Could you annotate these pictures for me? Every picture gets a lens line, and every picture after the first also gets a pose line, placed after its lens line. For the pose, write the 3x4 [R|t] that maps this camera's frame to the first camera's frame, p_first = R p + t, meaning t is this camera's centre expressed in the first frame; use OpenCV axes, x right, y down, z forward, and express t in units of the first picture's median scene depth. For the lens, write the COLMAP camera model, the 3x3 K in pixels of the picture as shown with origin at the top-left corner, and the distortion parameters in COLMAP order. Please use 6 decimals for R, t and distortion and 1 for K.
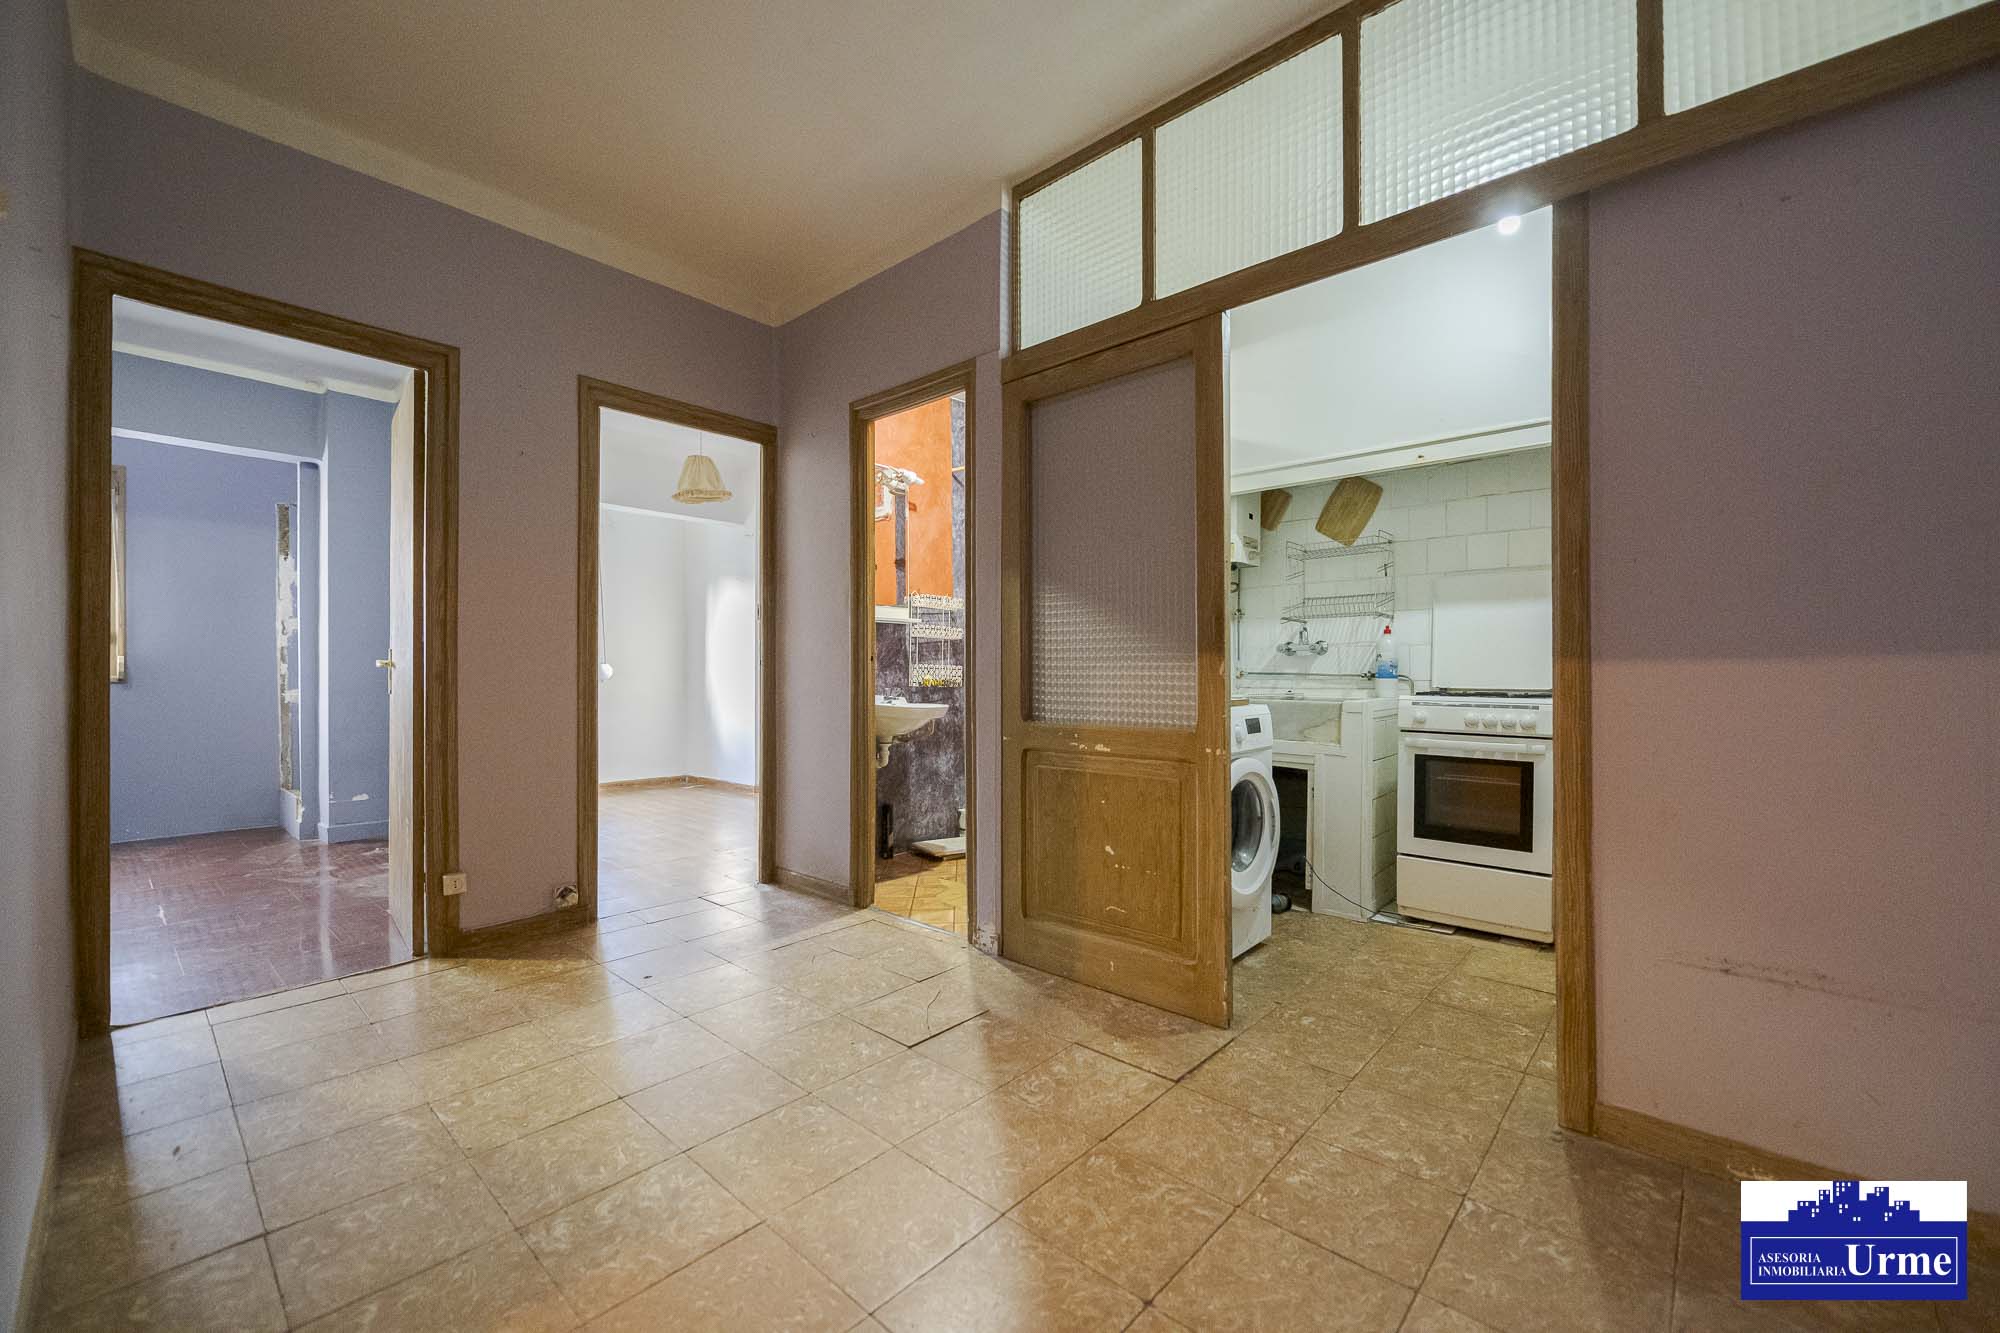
lens RADIAL K [[799.5, 0, 1002.8], [0, 799.5, 676.4], [0, 0, 1]] dist [0.000446, 0.000015]
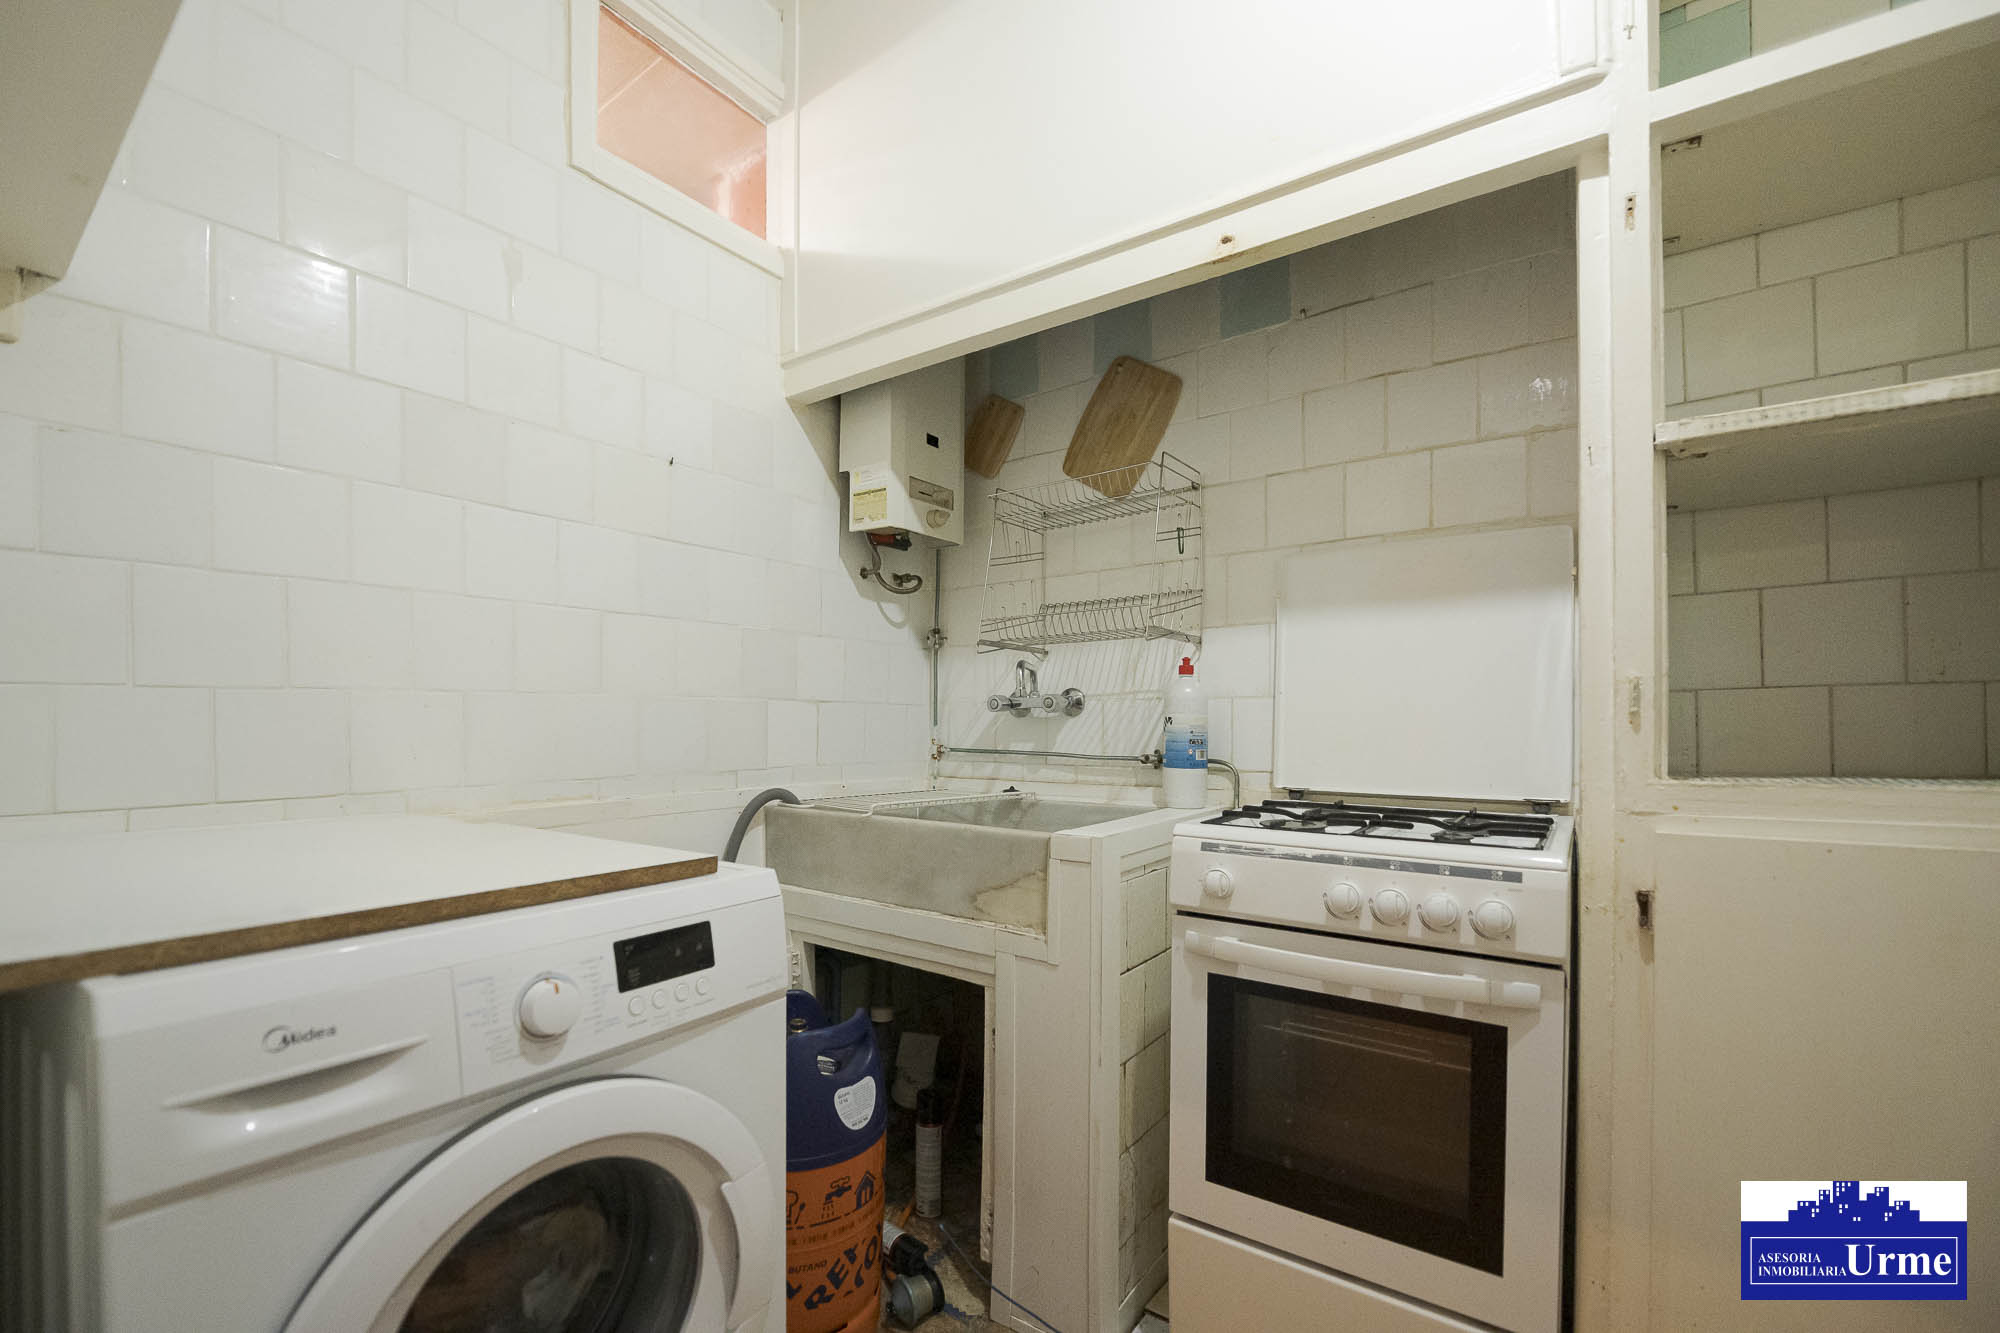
lens RADIAL K [[912.1, 0, 905.1], [0, 912.1, 732.1], [0, 0, 1]] dist [-0.002462, -0.000818]
pose [[0.998703, -0.000995, 0.050909, 0.269473], [0.000807, 0.999993, 0.003722, -0.019633], [-0.050912, -0.003676, 0.998696, 0.437248]]
